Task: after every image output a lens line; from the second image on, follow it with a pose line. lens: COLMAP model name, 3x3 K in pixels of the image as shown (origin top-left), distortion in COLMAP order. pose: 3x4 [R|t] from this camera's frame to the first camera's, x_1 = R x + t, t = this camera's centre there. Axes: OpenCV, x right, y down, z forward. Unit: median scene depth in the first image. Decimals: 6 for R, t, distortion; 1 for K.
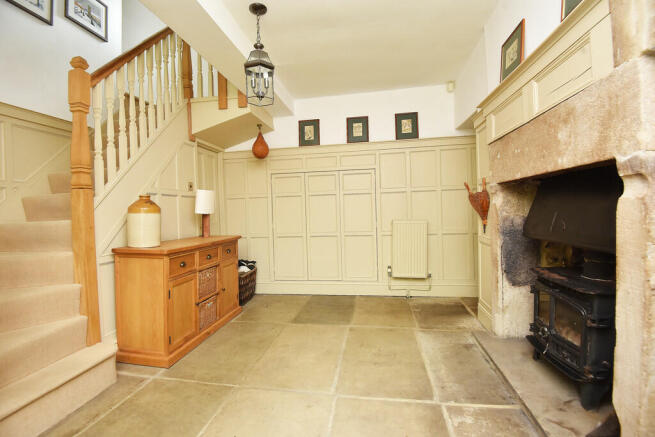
lens RADIAL K [[308.6, 0, 328.5], [0, 308.6, 220.1], [0, 0, 1]] dist [-0.026845, -0.007322]
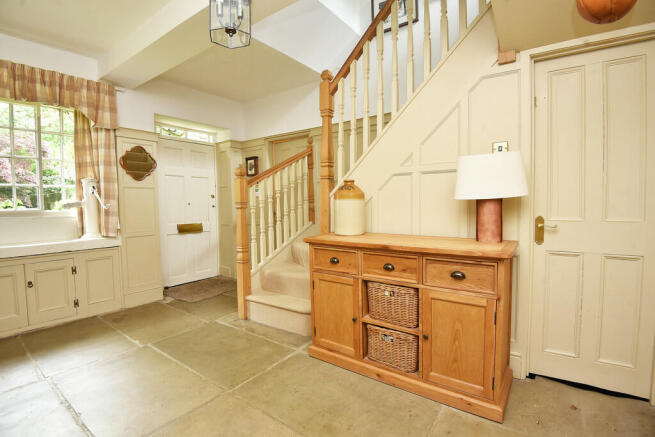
lens RADIAL K [[308.6, 0, 328.8], [0, 308.6, 227.6], [0, 0, 1]] dist [-0.026845, -0.007322]
pose [[-0.464170, 0.090424, -0.881119, 0.265773], [-0.011539, 0.994074, 0.108094, -0.035961], [0.885671, 0.060341, -0.460375, 1.365494]]
